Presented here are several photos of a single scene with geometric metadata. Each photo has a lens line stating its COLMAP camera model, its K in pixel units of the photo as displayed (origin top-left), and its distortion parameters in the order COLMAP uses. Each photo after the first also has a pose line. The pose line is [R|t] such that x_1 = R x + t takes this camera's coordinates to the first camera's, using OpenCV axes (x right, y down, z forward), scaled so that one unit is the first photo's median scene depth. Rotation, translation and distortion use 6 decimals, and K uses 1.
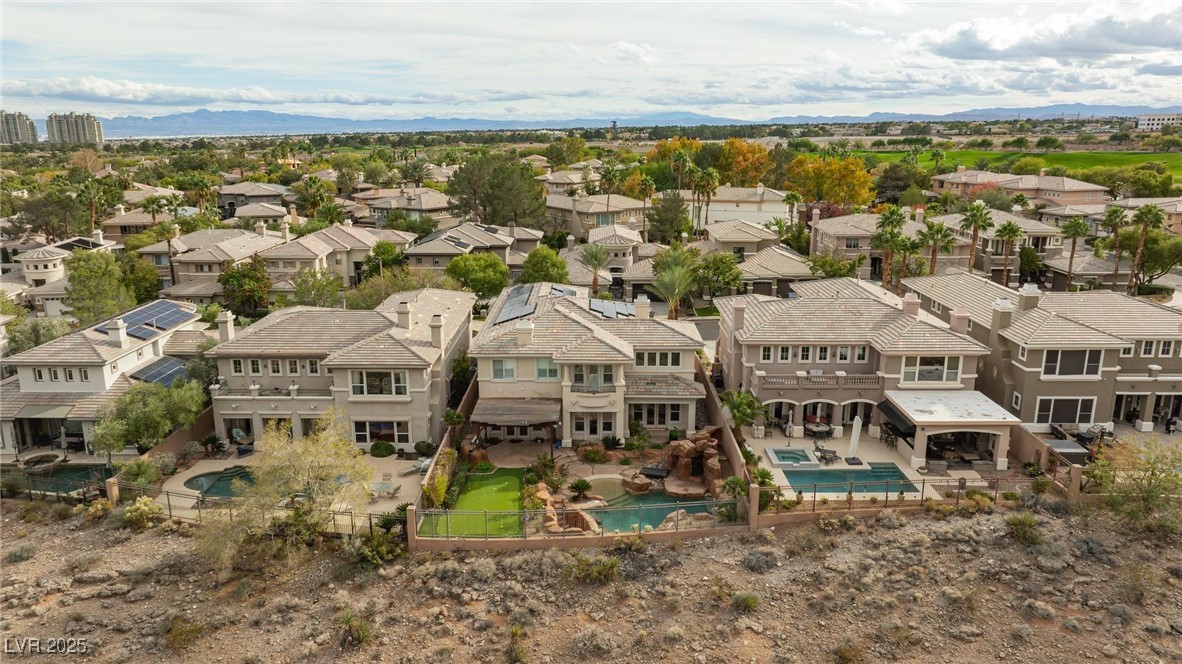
lens RADIAL K [[832.0, 0, 598.7], [0, 832.0, 332.0], [0, 0, 1]] dist [-0.037185, 0.035247]
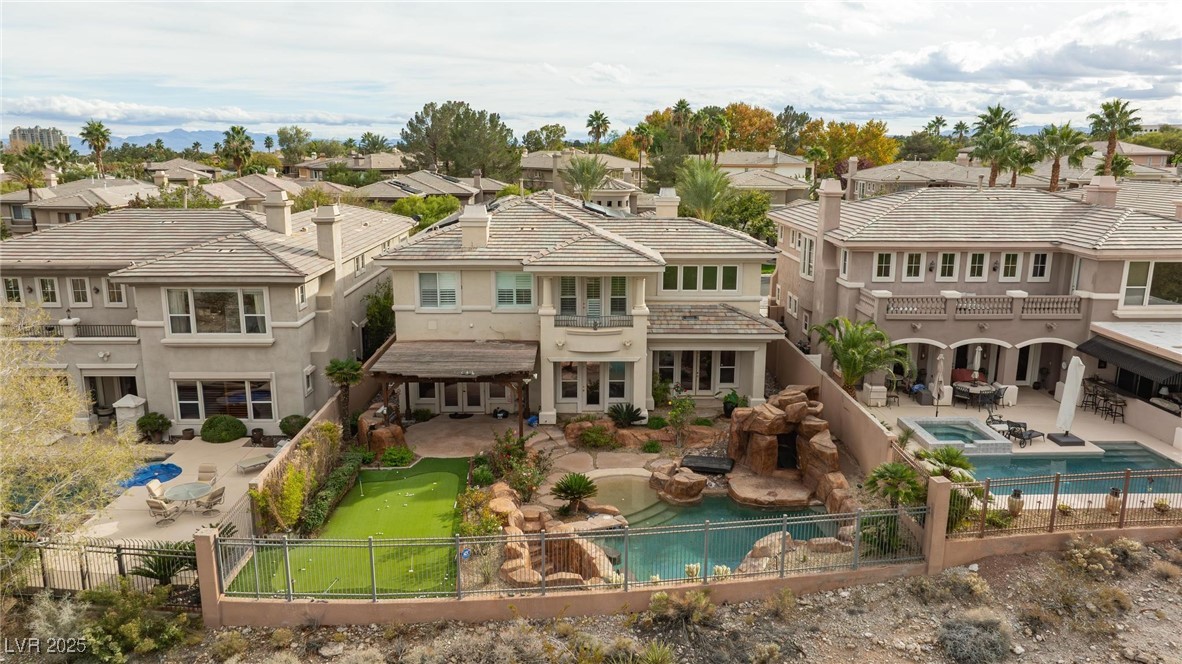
lens RADIAL K [[832.0, 0, 598.7], [0, 832.0, 332.0], [0, 0, 1]] dist [-0.037185, 0.035247]
pose [[0.999684, -0.004351, 0.024774, -0.017321], [0.004948, 0.999698, -0.024054, 0.089784], [-0.024662, 0.024169, 0.999404, 0.426625]]
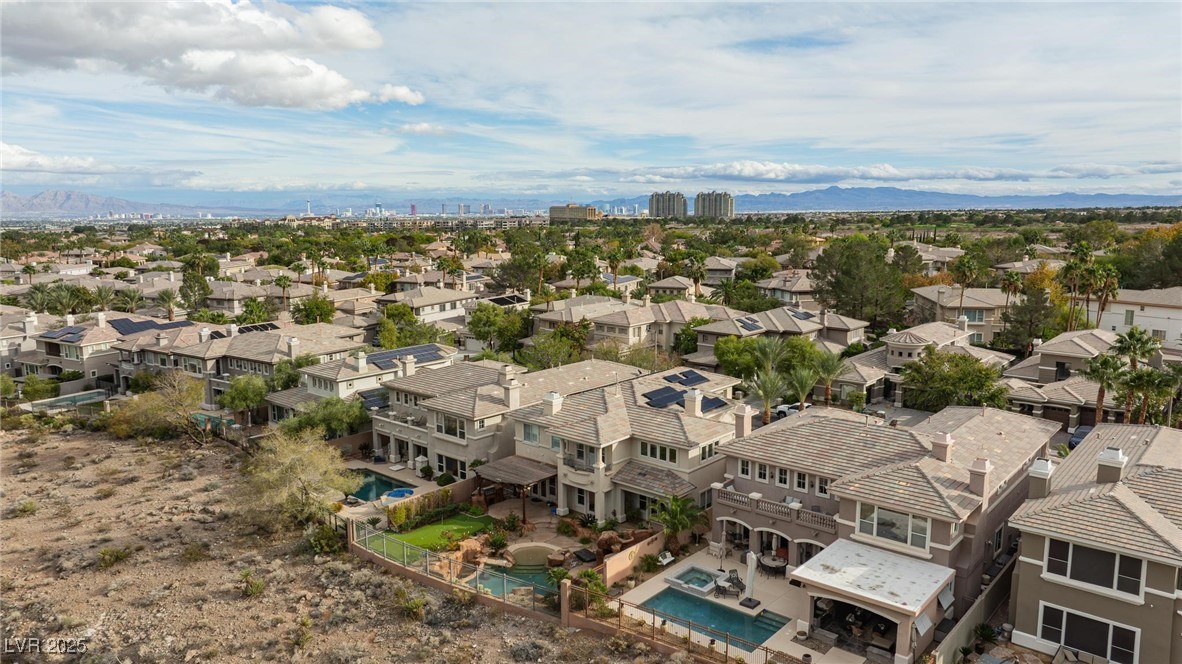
lens RADIAL K [[832.0, 0, 598.7], [0, 832.0, 332.0], [0, 0, 1]] dist [-0.037185, 0.035247]
pose [[0.757649, 0.097681, -0.645311, 0.682071], [-0.154190, 0.987538, -0.031547, -0.071292], [0.634187, 0.123402, 0.763269, 0.179986]]
